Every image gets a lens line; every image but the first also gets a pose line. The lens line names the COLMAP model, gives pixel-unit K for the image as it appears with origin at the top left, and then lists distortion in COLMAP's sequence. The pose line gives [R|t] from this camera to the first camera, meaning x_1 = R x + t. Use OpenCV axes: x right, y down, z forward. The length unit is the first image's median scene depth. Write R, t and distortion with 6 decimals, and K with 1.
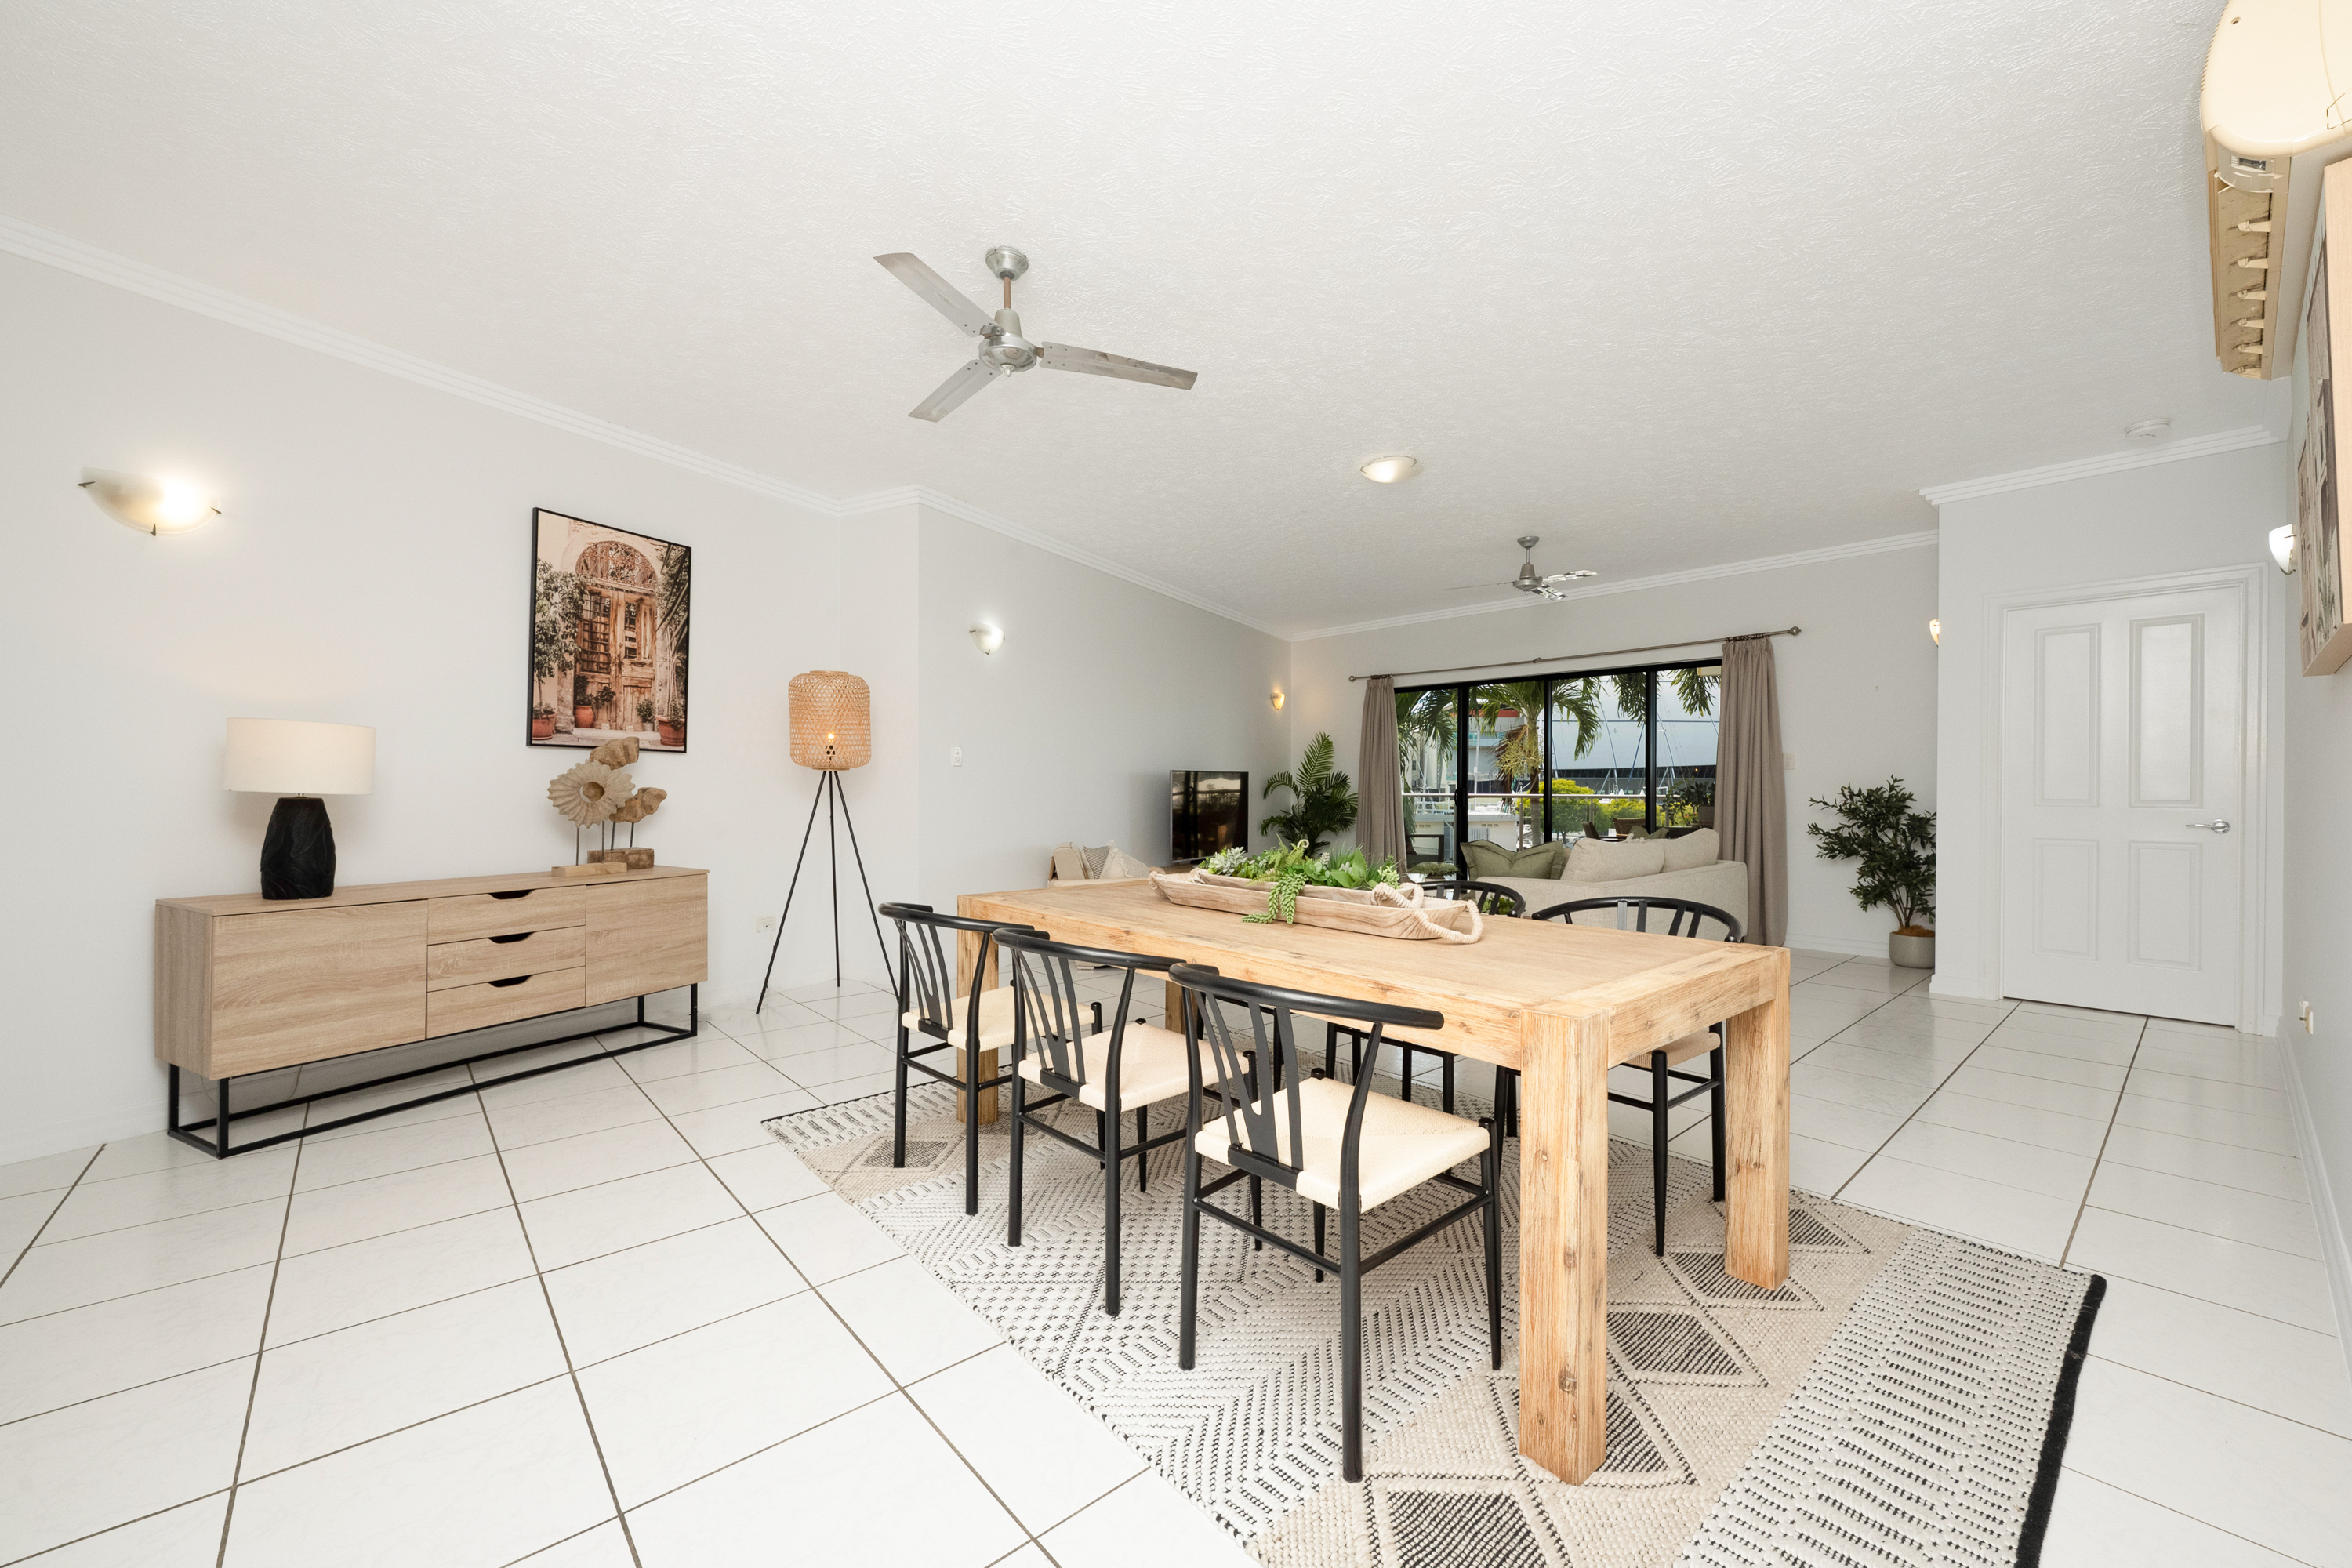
lens RADIAL K [[923.9, 0, 1171.6], [0, 923.9, 783.4], [0, 0, 1]] dist [0.003430, 0.000449]
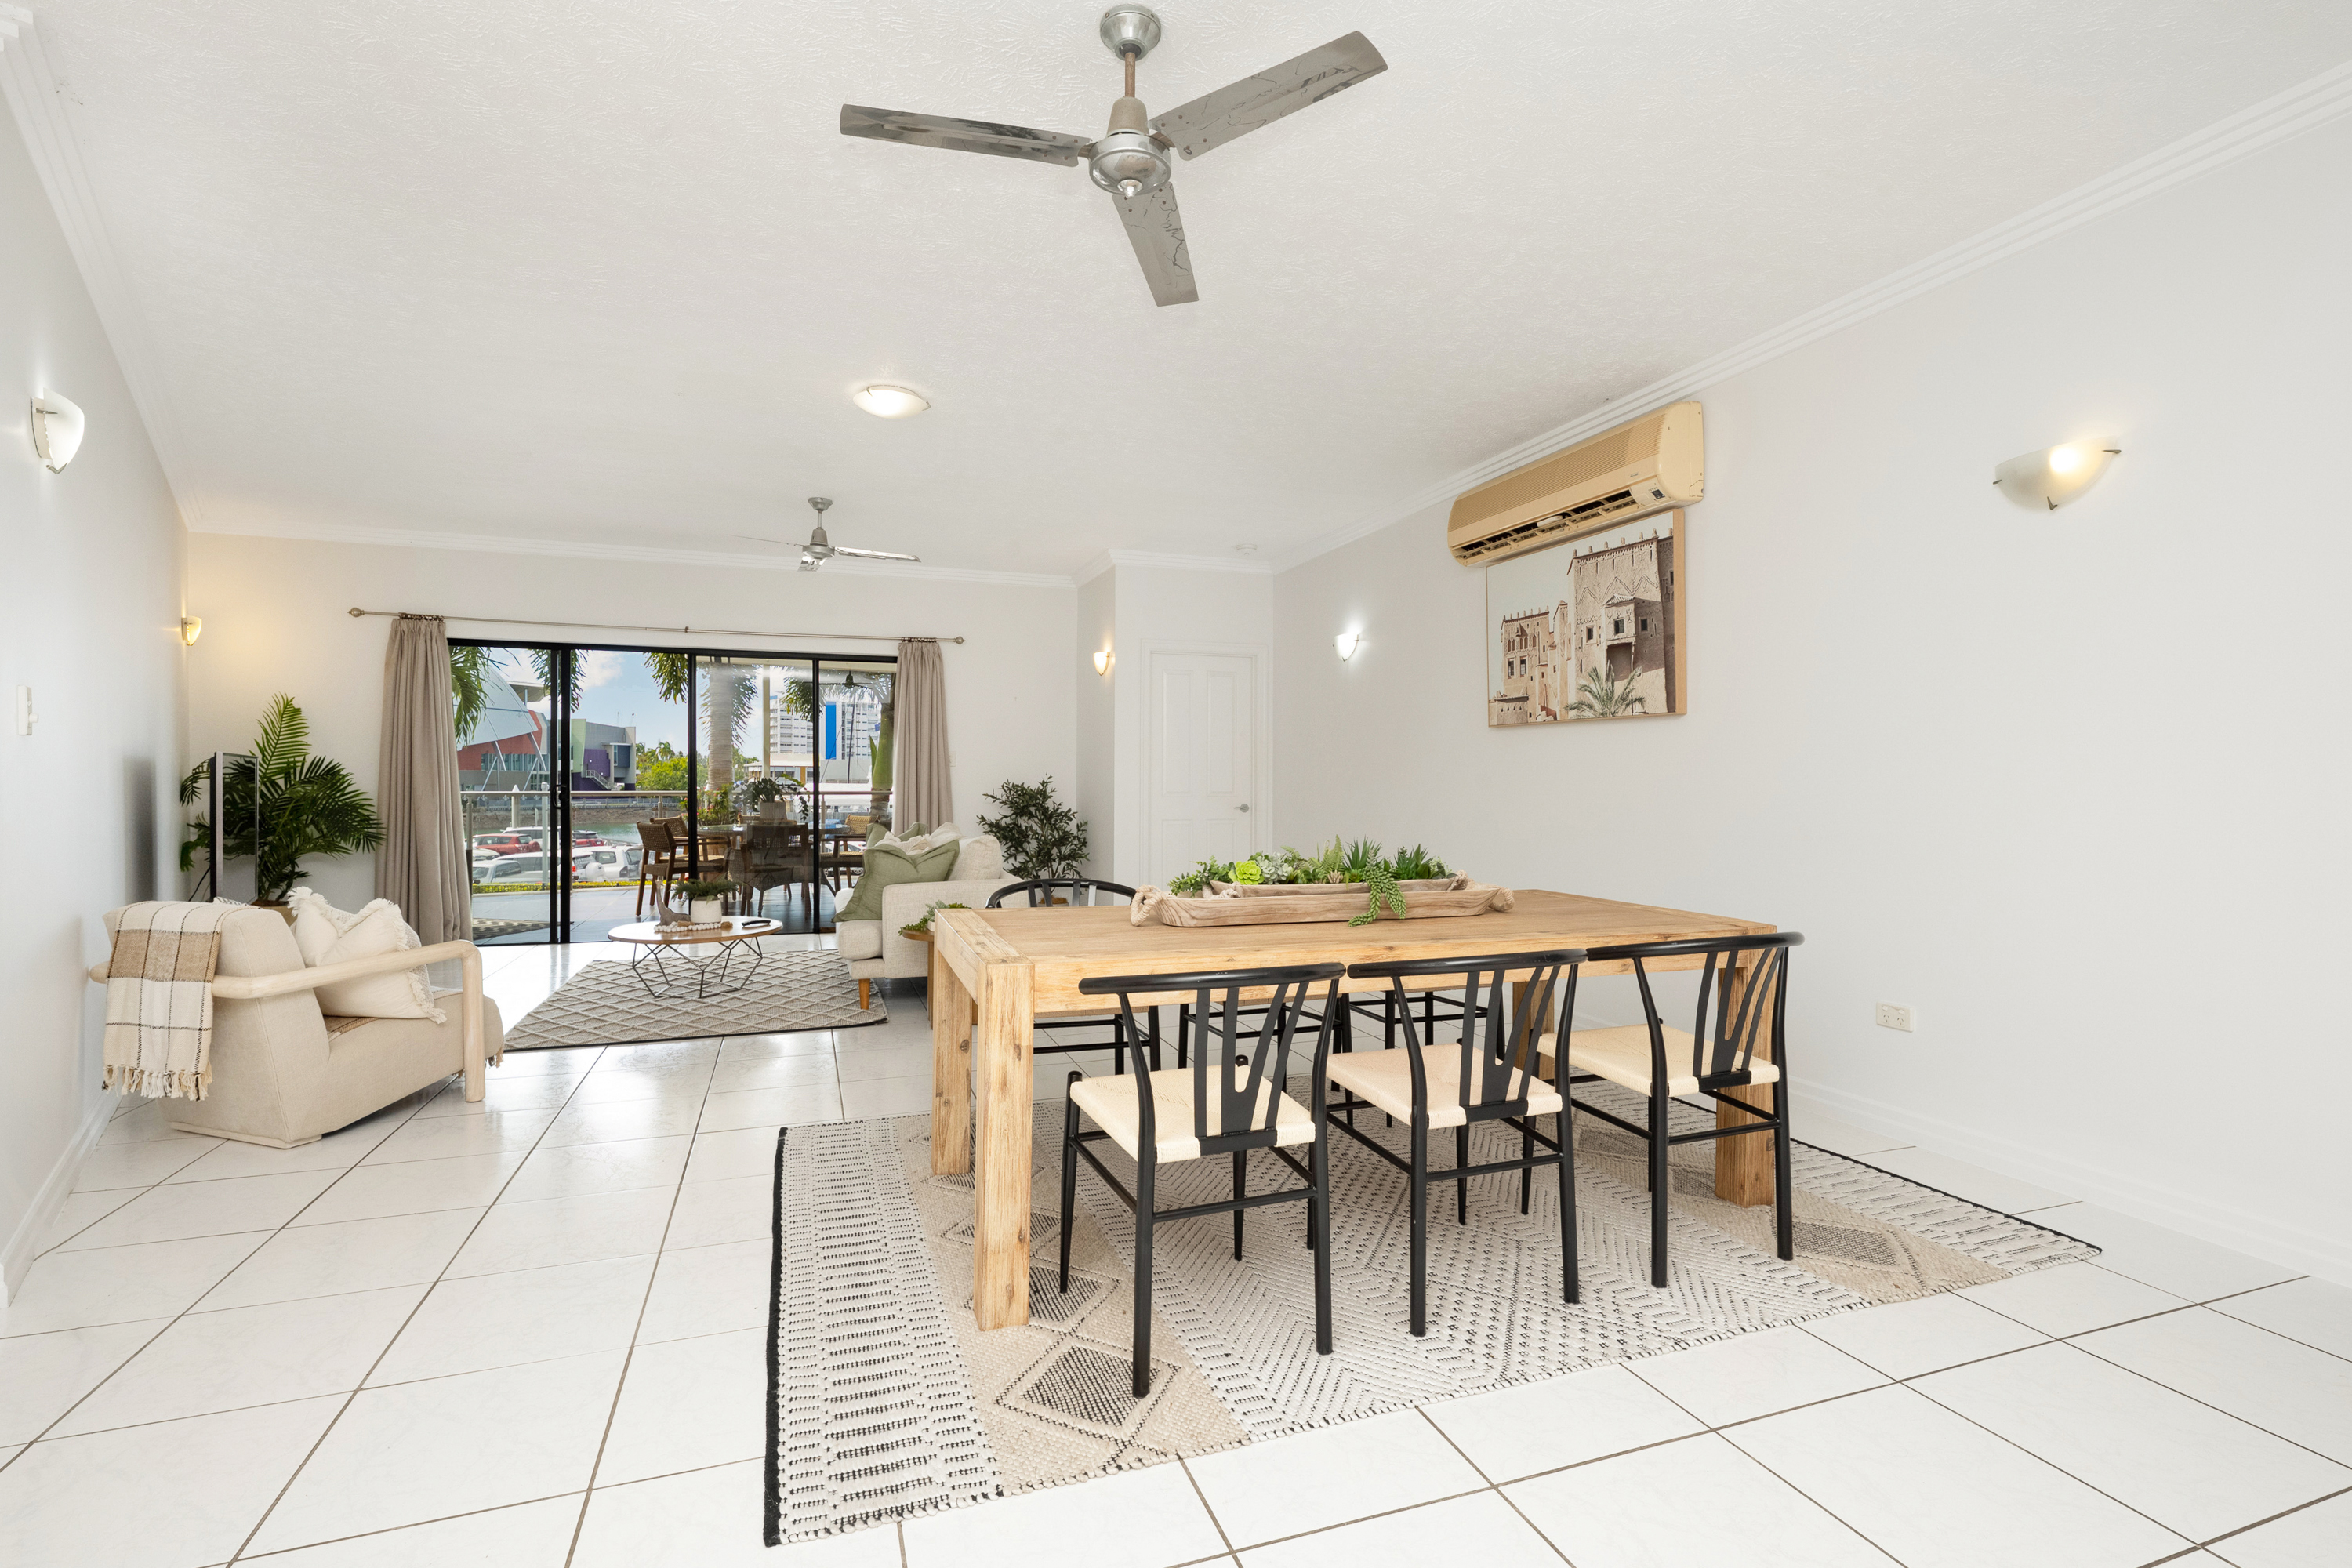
lens RADIAL K [[1058.9, 0, 1171.4], [0, 1058.9, 784.0], [0, 0, 1]] dist [0.003804, 0.000137]
pose [[0.371734, -0.004757, 0.928327, -0.393961], [-0.002690, 0.999977, 0.006201, -0.002577], [-0.928335, -0.004802, 0.371713, 0.293339]]
